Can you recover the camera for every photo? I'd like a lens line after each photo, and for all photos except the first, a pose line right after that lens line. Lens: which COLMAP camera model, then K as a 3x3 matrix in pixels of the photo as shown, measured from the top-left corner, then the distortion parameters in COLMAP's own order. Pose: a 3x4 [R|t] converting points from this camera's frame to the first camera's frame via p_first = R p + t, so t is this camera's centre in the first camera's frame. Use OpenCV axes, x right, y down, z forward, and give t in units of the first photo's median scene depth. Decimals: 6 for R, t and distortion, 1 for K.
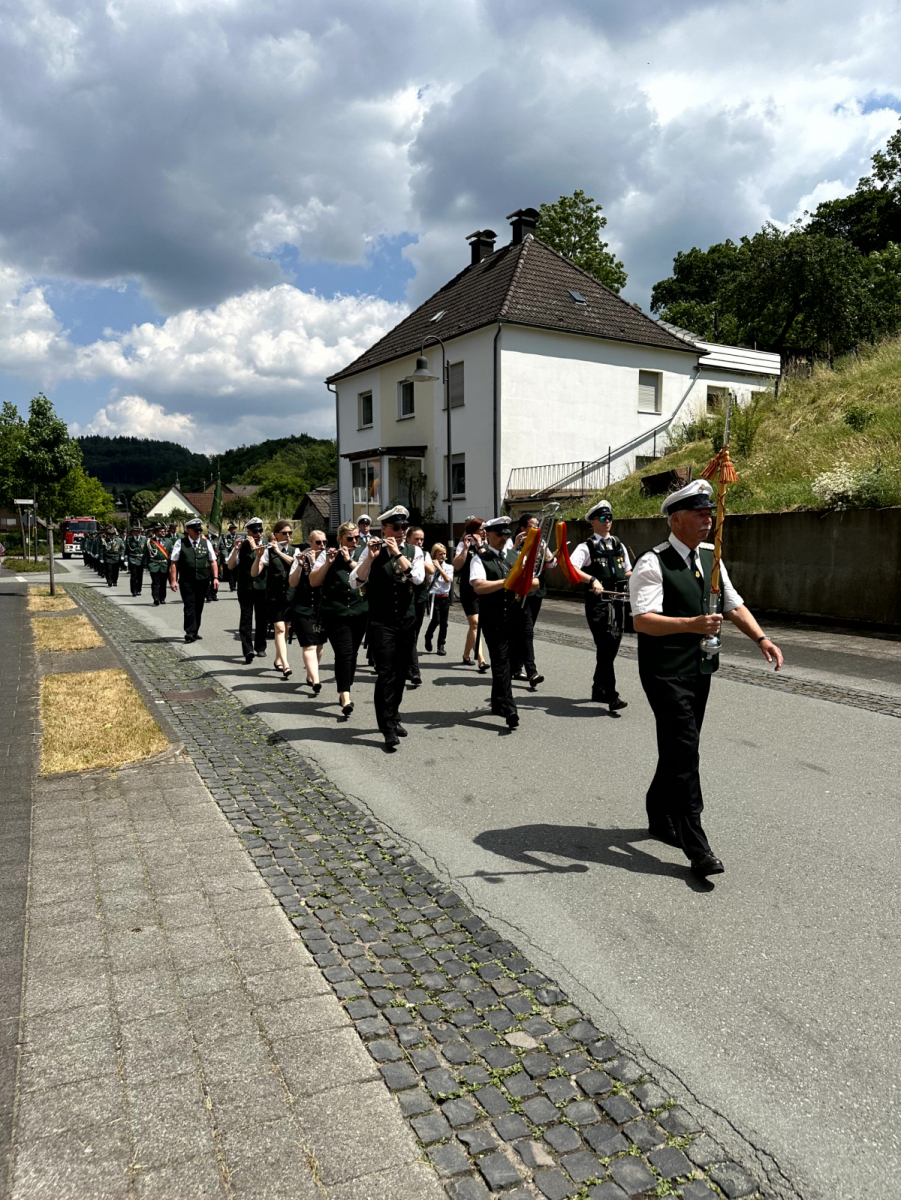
lens RADIAL K [[913.4, 0, 458.0], [0, 913.4, 557.8], [0, 0, 1]] dist [0.016304, -0.032494]
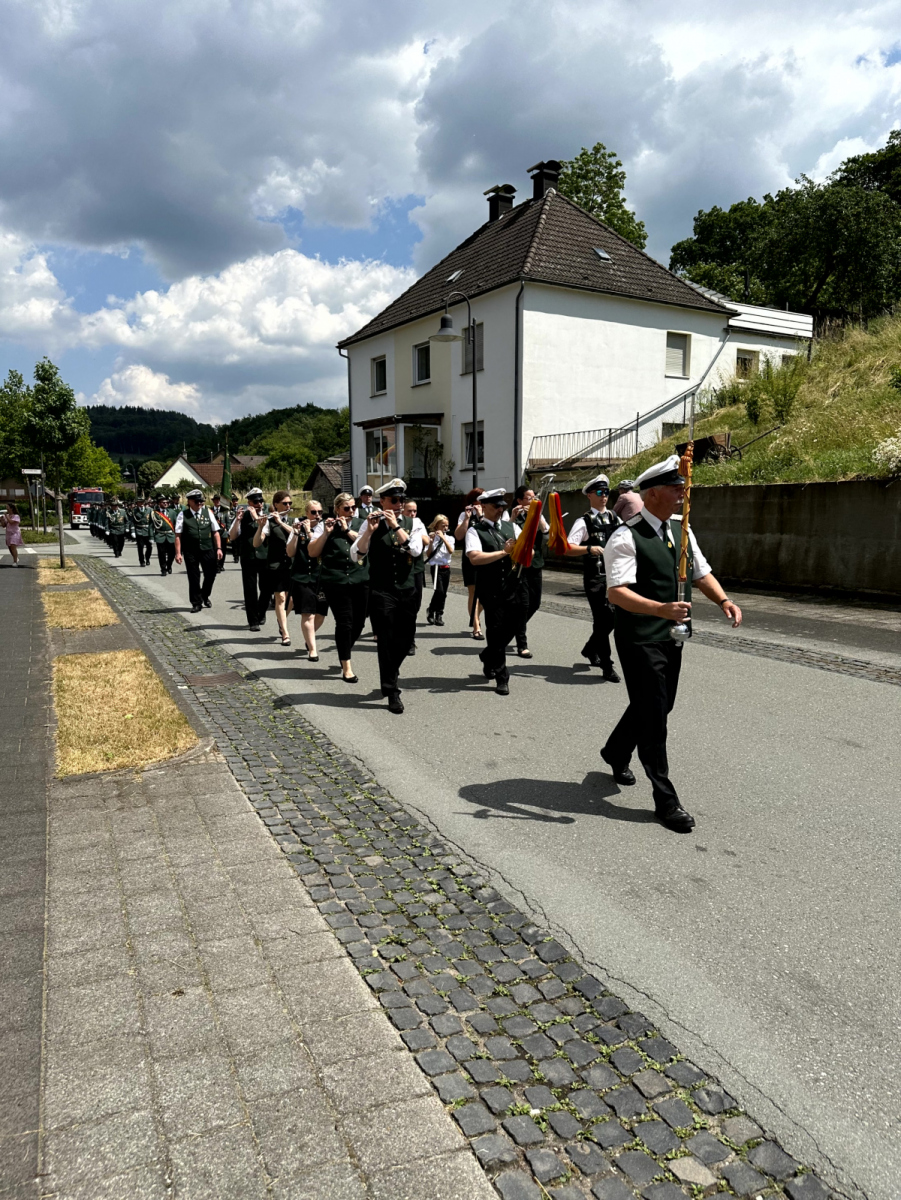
lens RADIAL K [[913.4, 0, 444.6], [0, 913.4, 581.4], [0, 0, 1]] dist [0.016304, -0.032494]
pose [[0.999774, 0.001936, -0.021154, -0.011236], [-0.000714, 0.998337, 0.057638, -0.000665], [0.021231, -0.057610, 0.998113, 0.024424]]
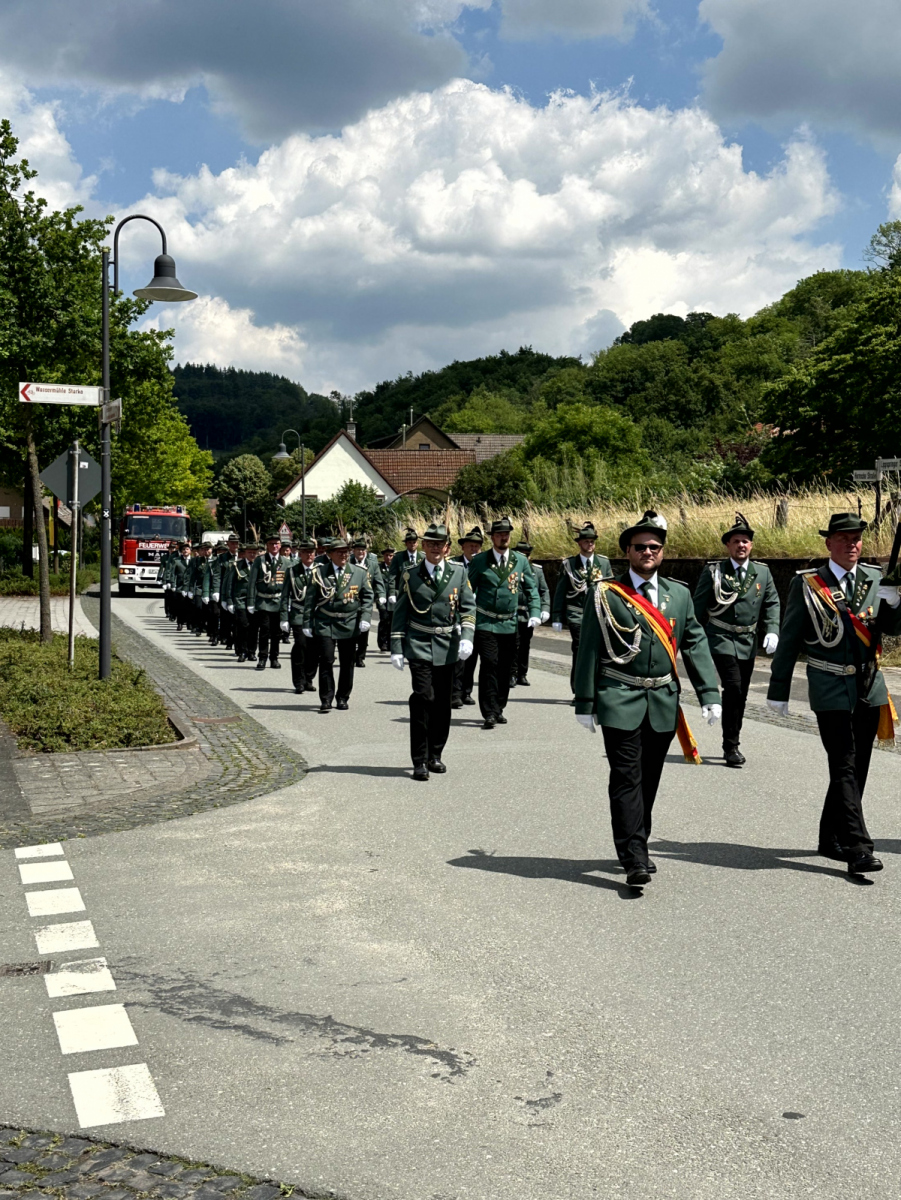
lens RADIAL K [[1525.9, 0, 471.2], [0, 1525.9, 589.2], [0, 0, 1]] dist [0.190947, 0.000000]
pose [[0.987109, 0.002215, -0.160032, -0.474107], [-0.000765, 0.999958, 0.009121, -0.031941], [0.160045, -0.008881, 0.987070, 0.976862]]
